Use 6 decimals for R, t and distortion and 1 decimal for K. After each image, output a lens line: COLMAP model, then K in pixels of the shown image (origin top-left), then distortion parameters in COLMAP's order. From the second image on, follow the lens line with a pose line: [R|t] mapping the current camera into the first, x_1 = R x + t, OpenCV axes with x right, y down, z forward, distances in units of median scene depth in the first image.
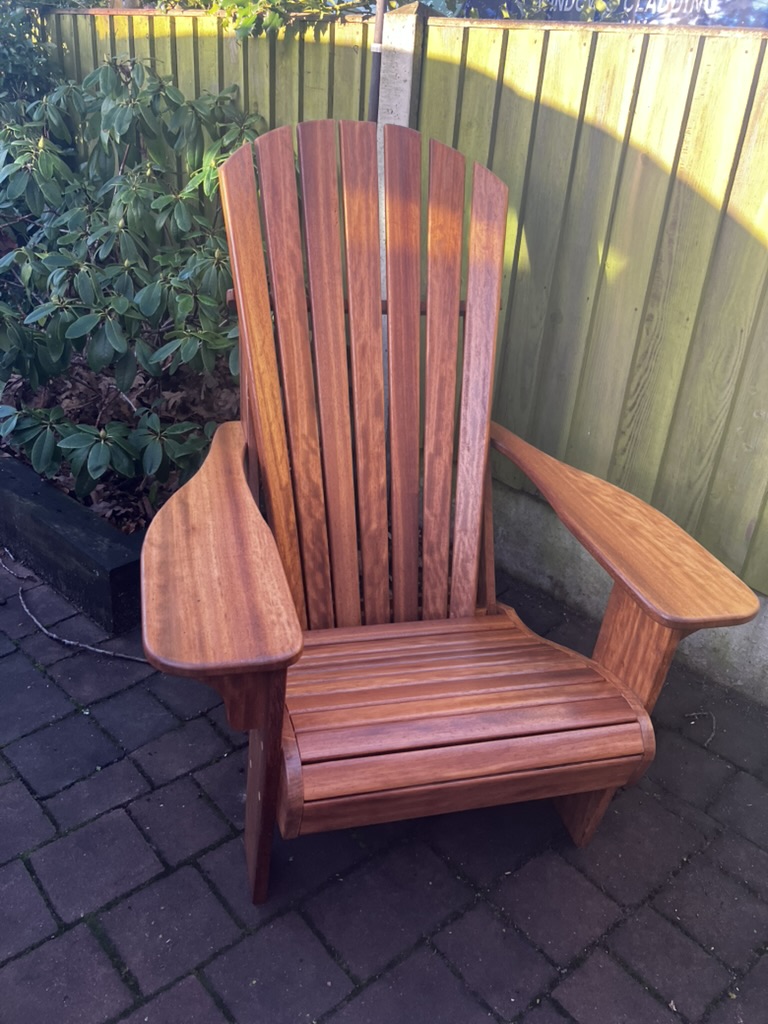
lens RADIAL K [[832.3, 0, 398.6], [0, 832.3, 507.9], [0, 0, 1]] dist [0.020762, 0.002189]
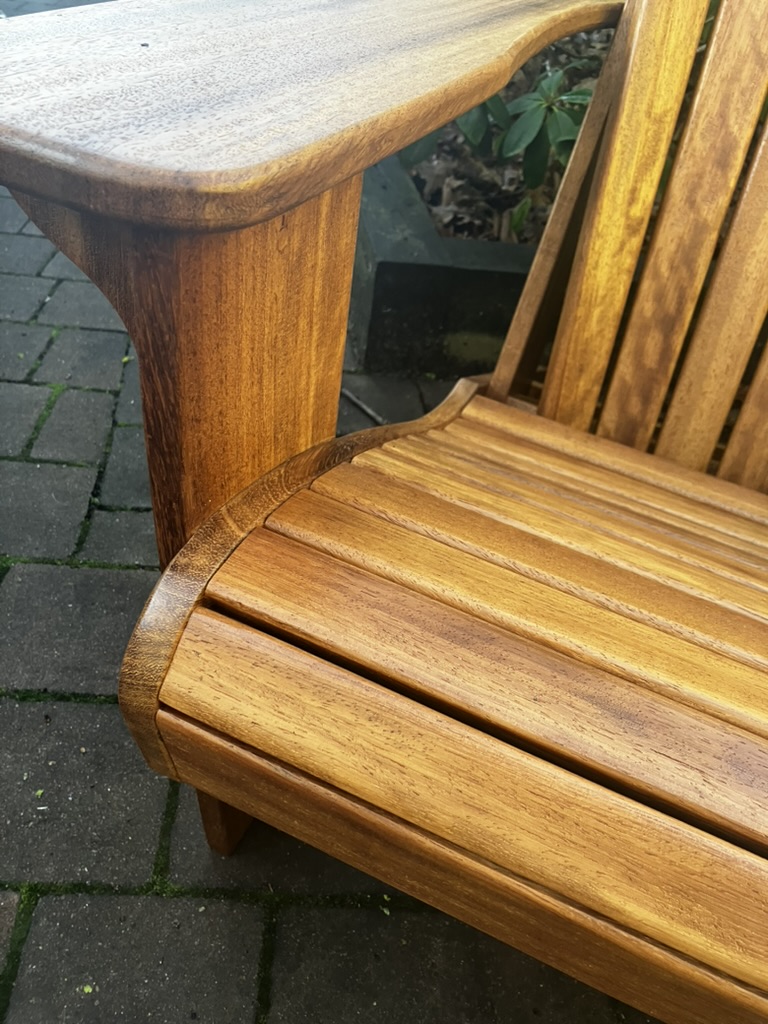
lens RADIAL K [[832.3, 0, 398.6], [0, 832.3, 507.9], [0, 0, 1]] dist [0.020762, 0.002189]
pose [[0.772268, 0.402476, -0.491544, 0.065123], [-0.344504, 0.915391, 0.208270, 0.124095], [0.533779, 0.008498, 0.845581, 0.535281]]
